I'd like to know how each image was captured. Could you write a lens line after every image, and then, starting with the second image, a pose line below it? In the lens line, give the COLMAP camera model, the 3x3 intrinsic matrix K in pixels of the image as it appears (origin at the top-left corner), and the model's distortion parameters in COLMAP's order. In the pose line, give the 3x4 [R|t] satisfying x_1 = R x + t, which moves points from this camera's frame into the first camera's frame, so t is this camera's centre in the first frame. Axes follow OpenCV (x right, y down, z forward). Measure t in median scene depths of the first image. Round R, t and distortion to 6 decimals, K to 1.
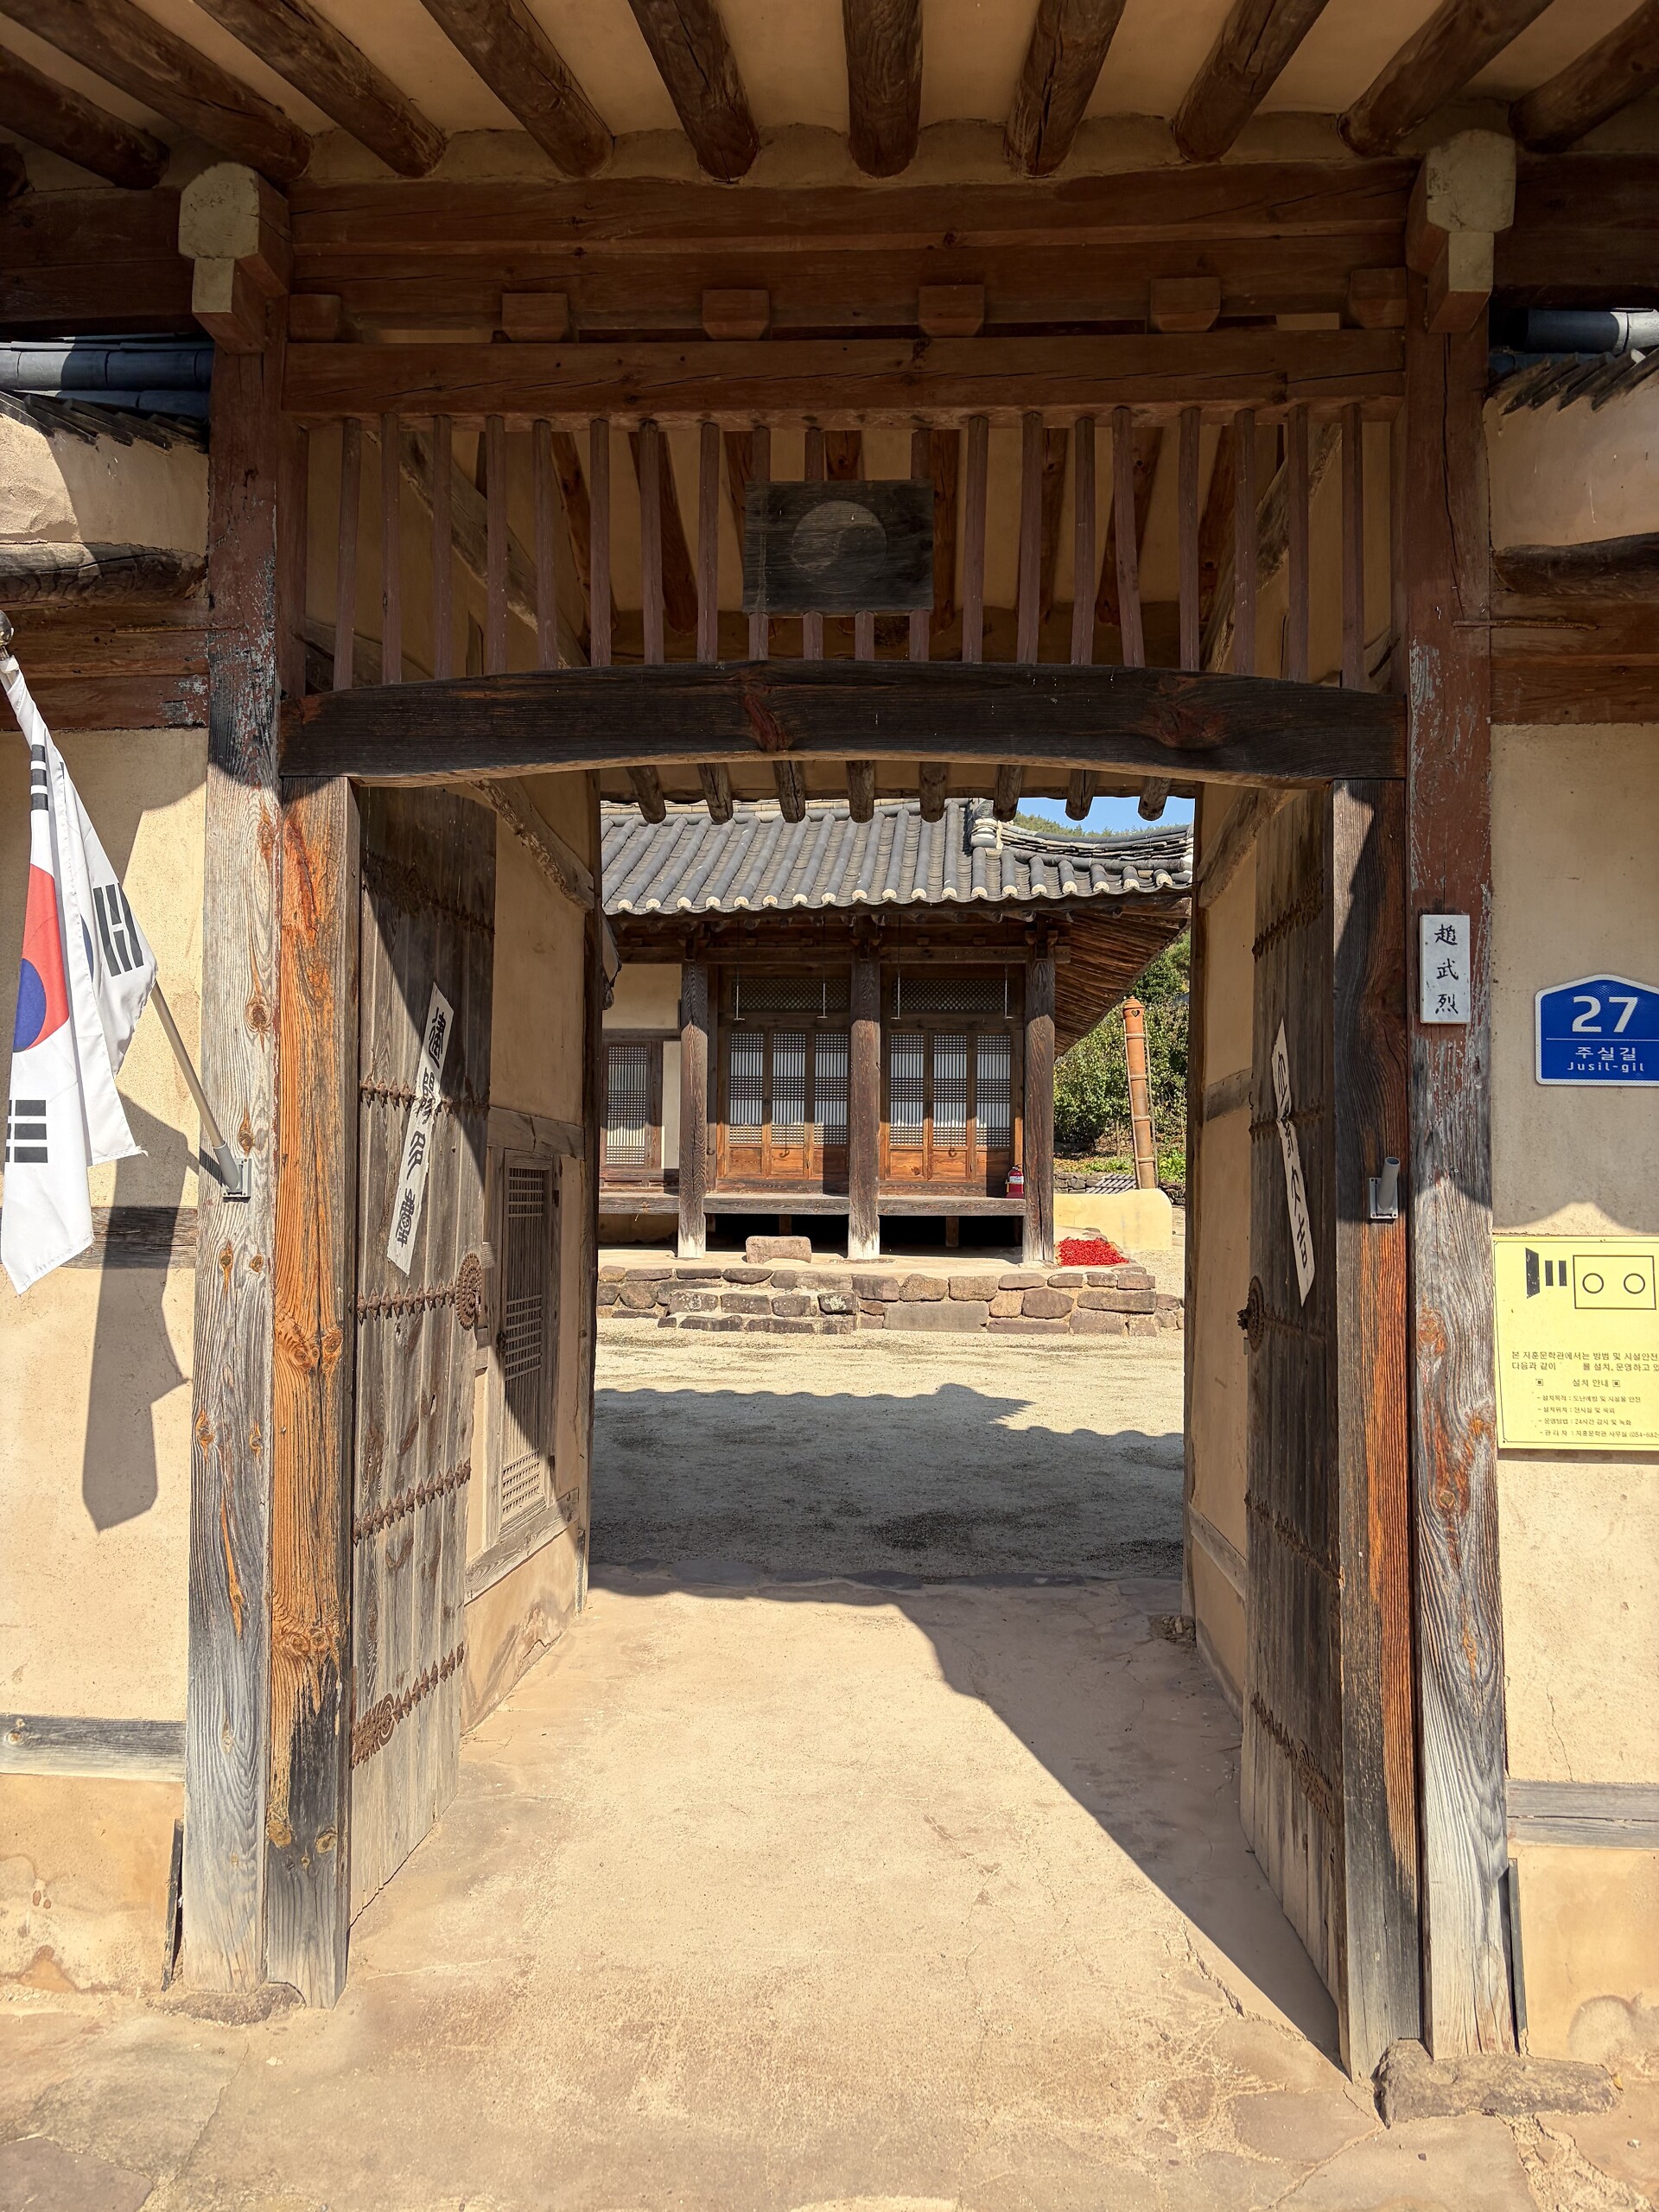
lens RADIAL K [[1393.6, 0, 829.5], [0, 1393.6, 1106.0], [0, 0, 1]] dist [0.003004, 0.000345]
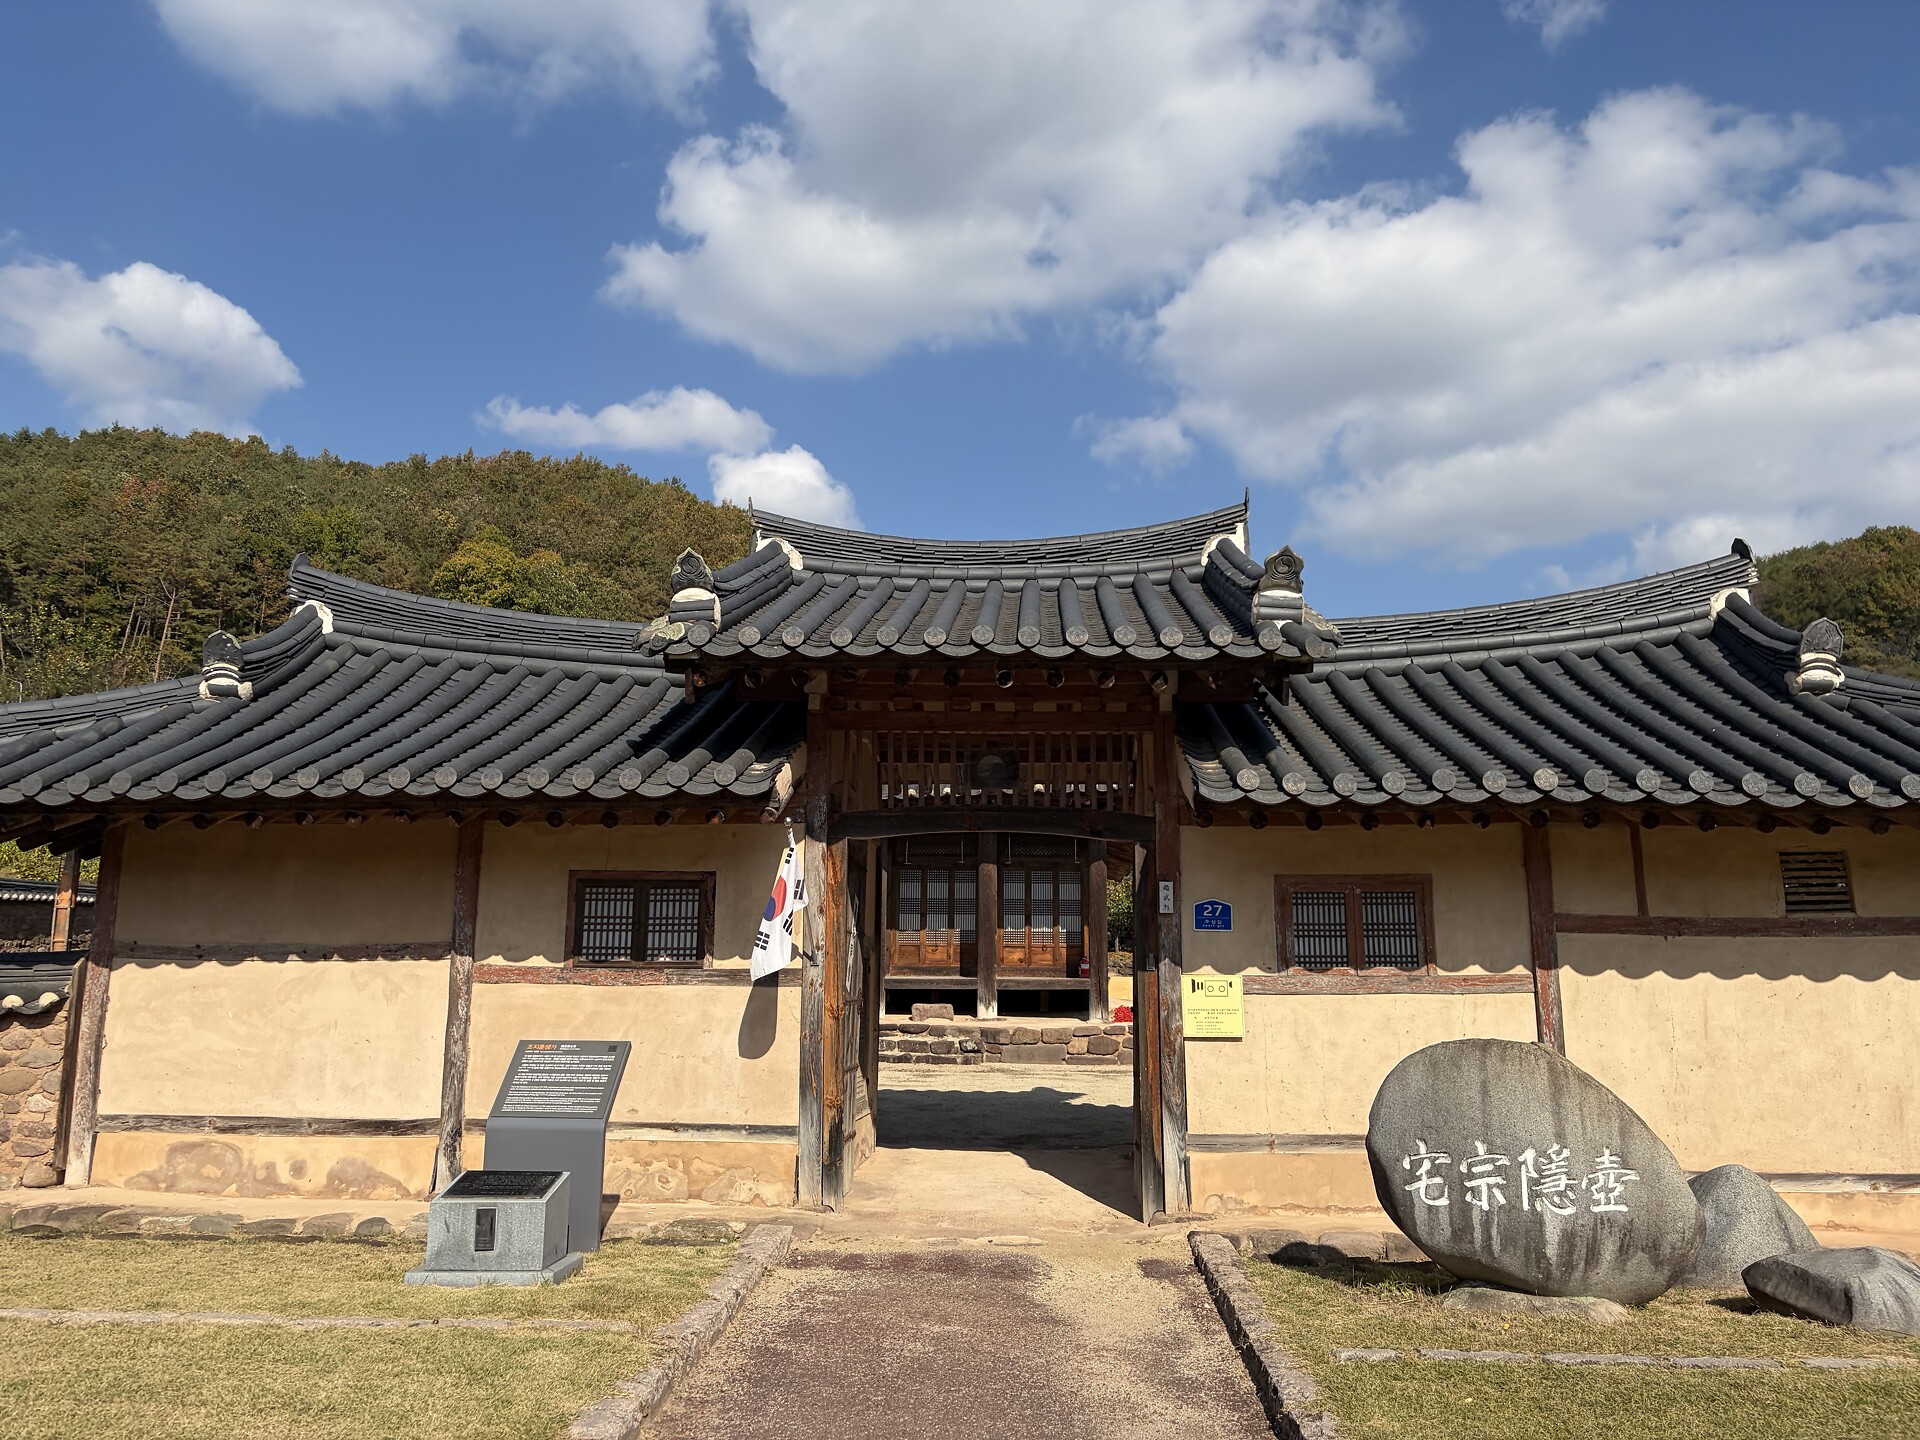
lens RADIAL K [[1209.7, 0, 960.0], [0, 1209.7, 720.0], [0, 0, 1]] dist [0.003004, 0.000345]
pose [[0.999943, -0.000265, 0.010697, -0.021994], [0.001882, 0.988462, -0.151460, -0.015933], [-0.010533, 0.151471, 0.988406, -0.416437]]
